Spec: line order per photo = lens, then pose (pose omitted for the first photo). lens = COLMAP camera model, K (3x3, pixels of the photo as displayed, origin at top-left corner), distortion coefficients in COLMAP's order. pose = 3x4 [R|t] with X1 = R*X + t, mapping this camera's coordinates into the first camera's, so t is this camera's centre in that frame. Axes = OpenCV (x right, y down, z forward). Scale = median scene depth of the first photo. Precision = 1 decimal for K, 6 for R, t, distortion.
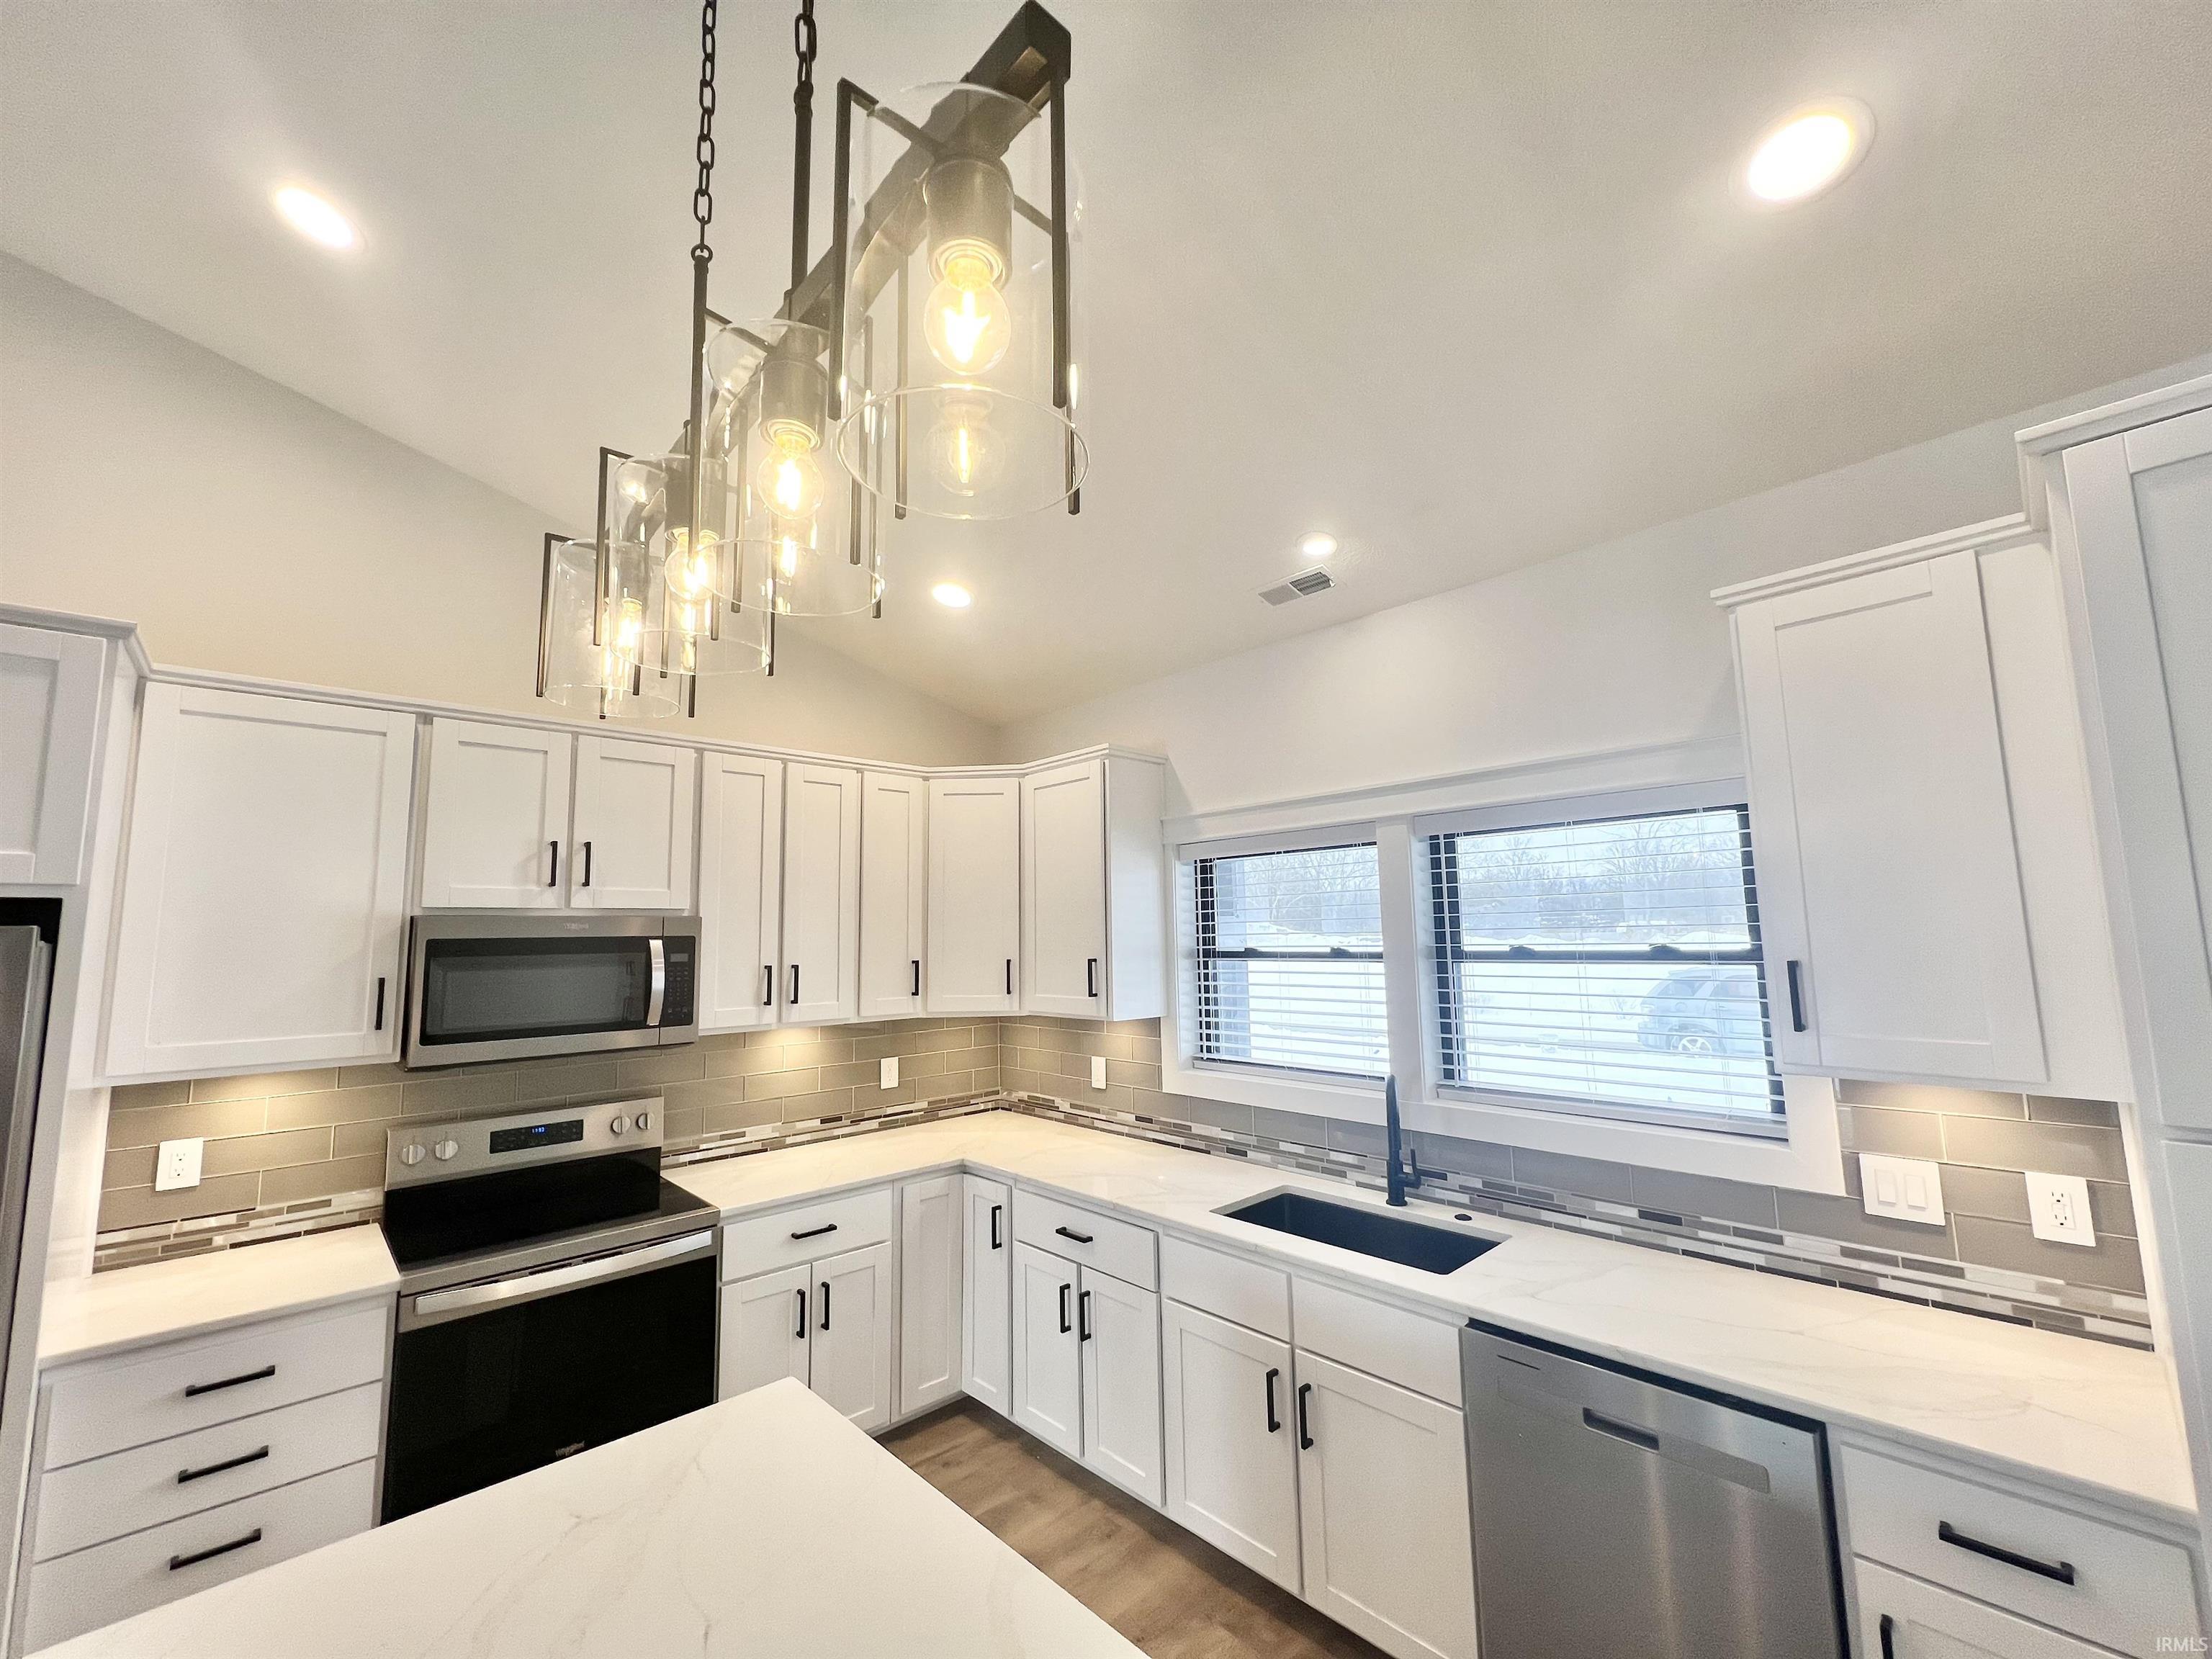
lens RADIAL K [[882.0, 0, 1109.0], [0, 882.0, 841.1], [0, 0, 1]] dist [0.001657, 0.000154]
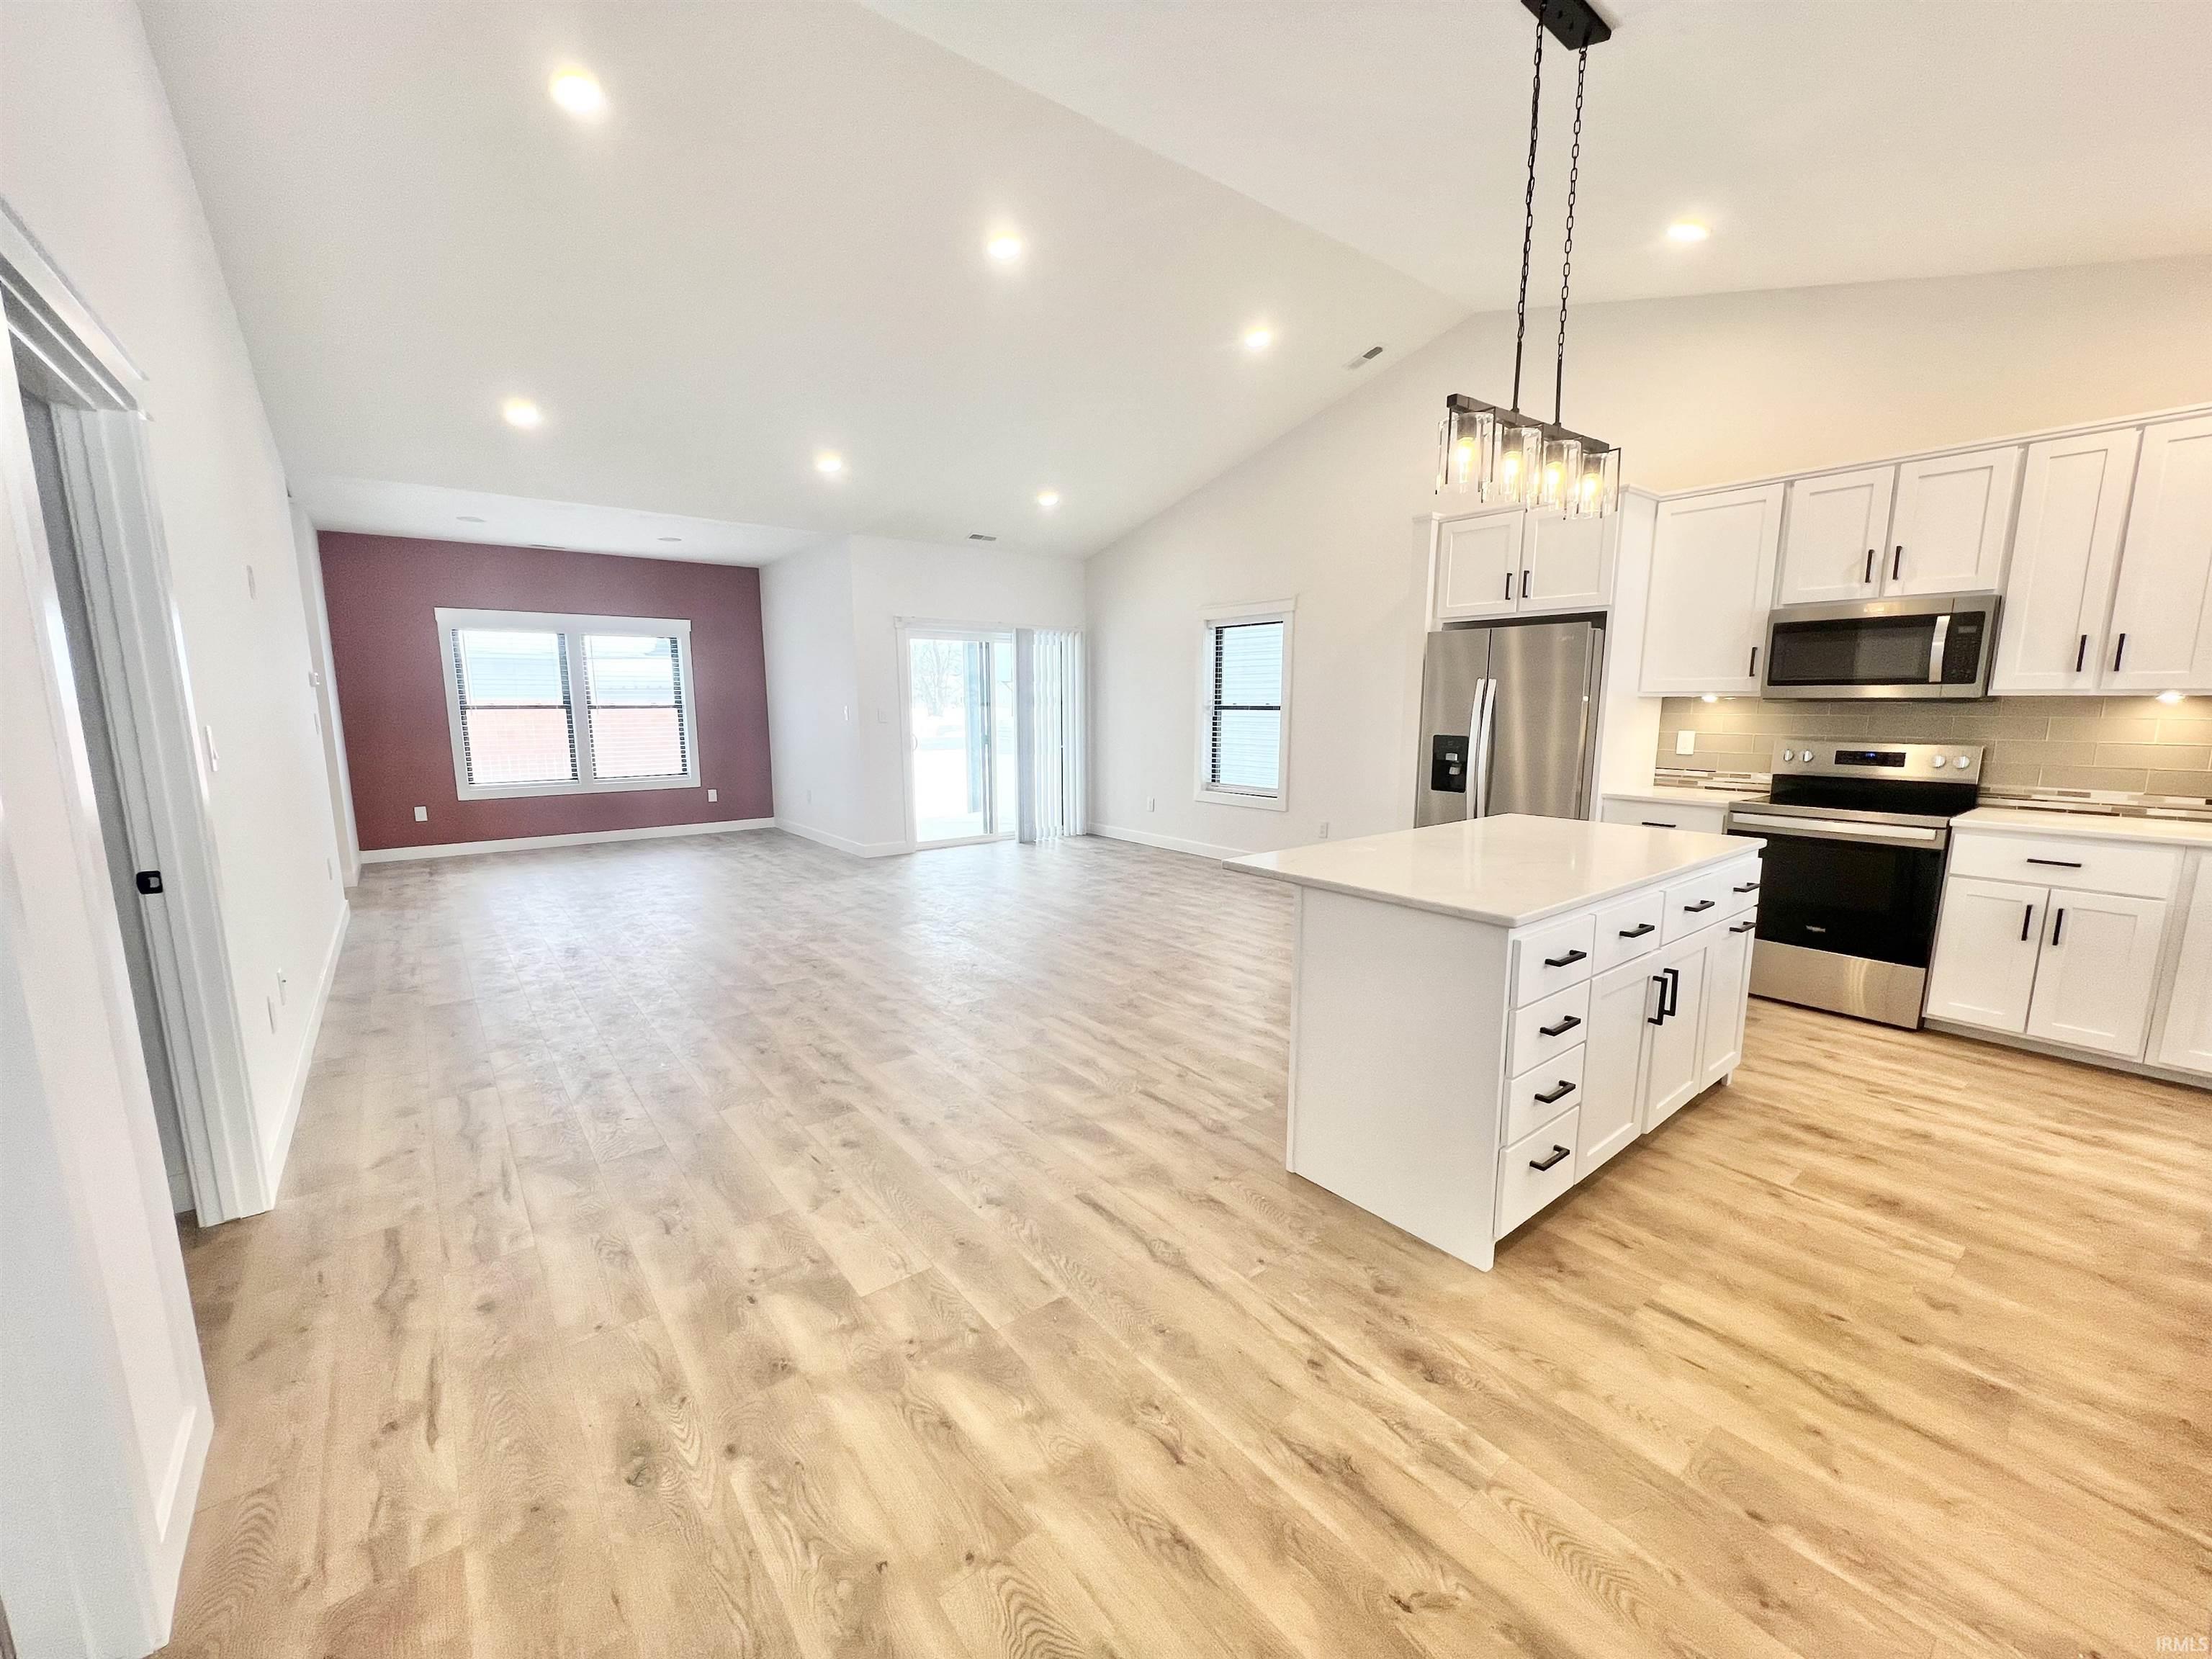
lens RADIAL K [[882.0, 0, 1102.6], [0, 882.0, 839.4], [0, 0, 1]] dist [0.001657, 0.000154]
pose [[-0.089896, 0.176404, -0.980204, 0.933478], [0.116257, 0.979320, 0.165582, 0.075875], [0.989143, -0.099070, -0.108545, -0.111652]]
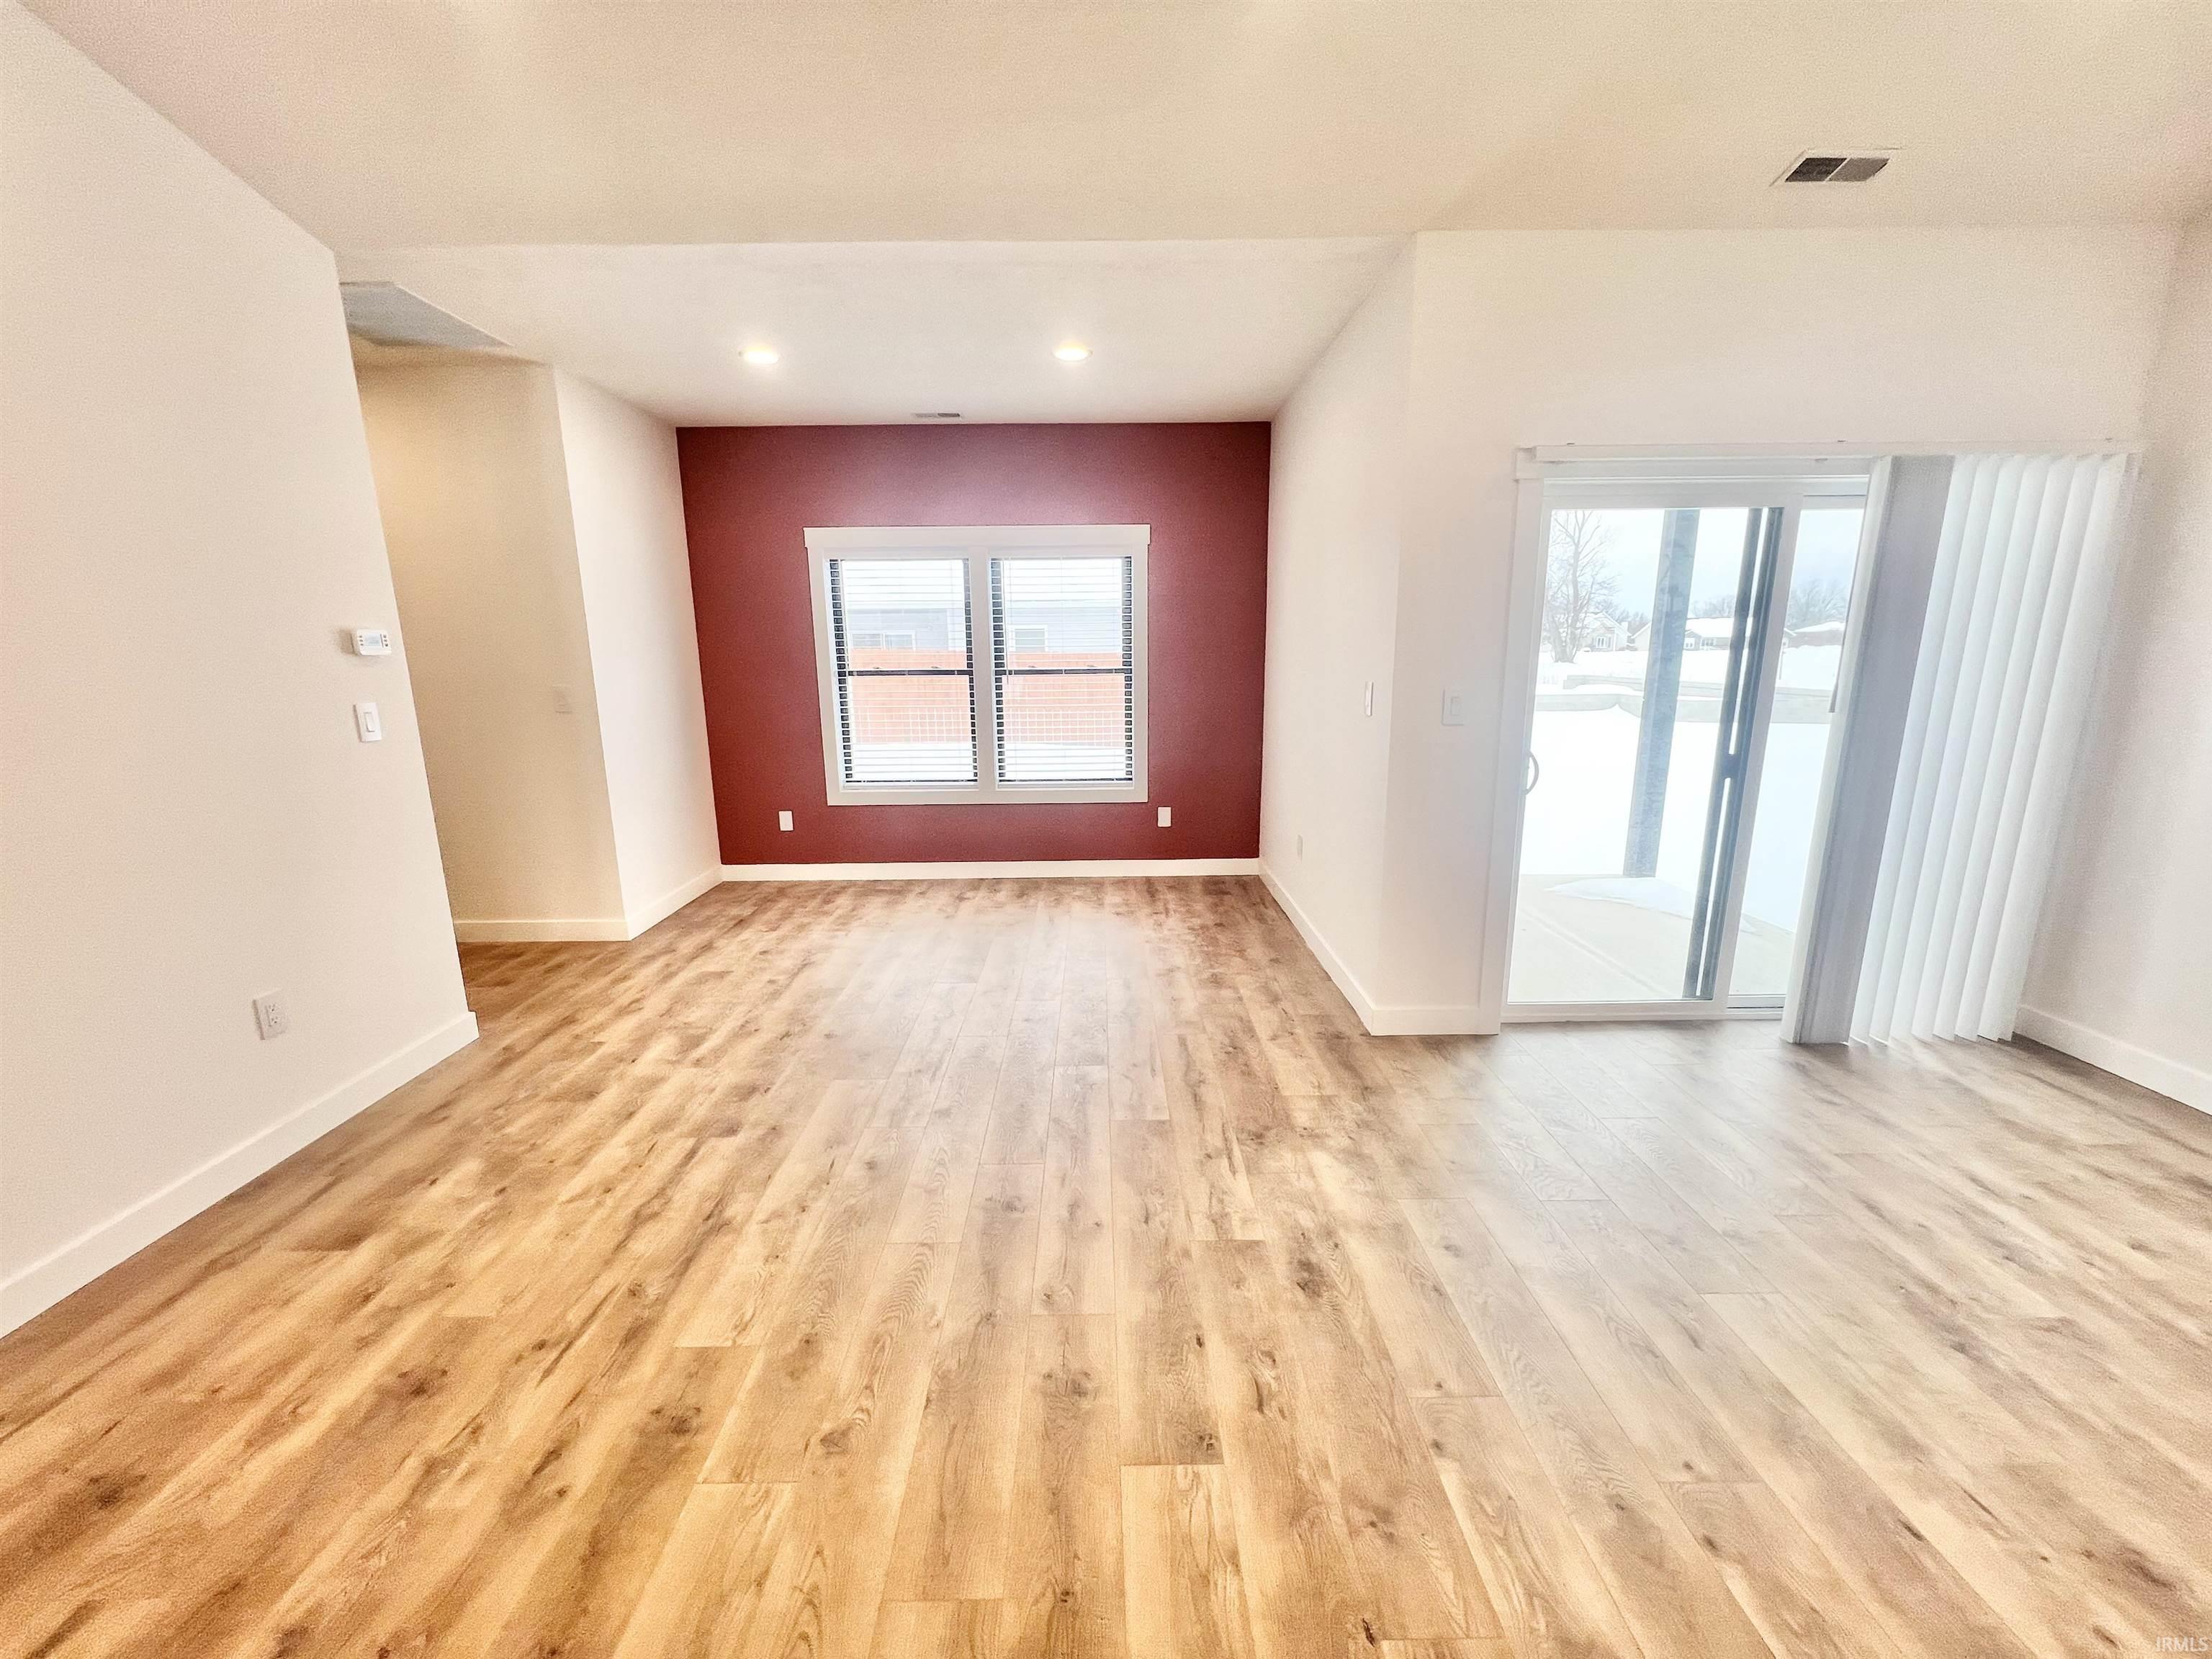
lens RADIAL K [[889.8, 0, 1106.2], [0, 889.8, 841.1], [0, 0, 1]] dist [-0.000220, -0.000605]
pose [[-0.675492, 0.183193, -0.714248, -0.651993], [0.106054, 0.982713, 0.151750, 0.021754], [0.729700, 0.026757, -0.683243, -0.603298]]
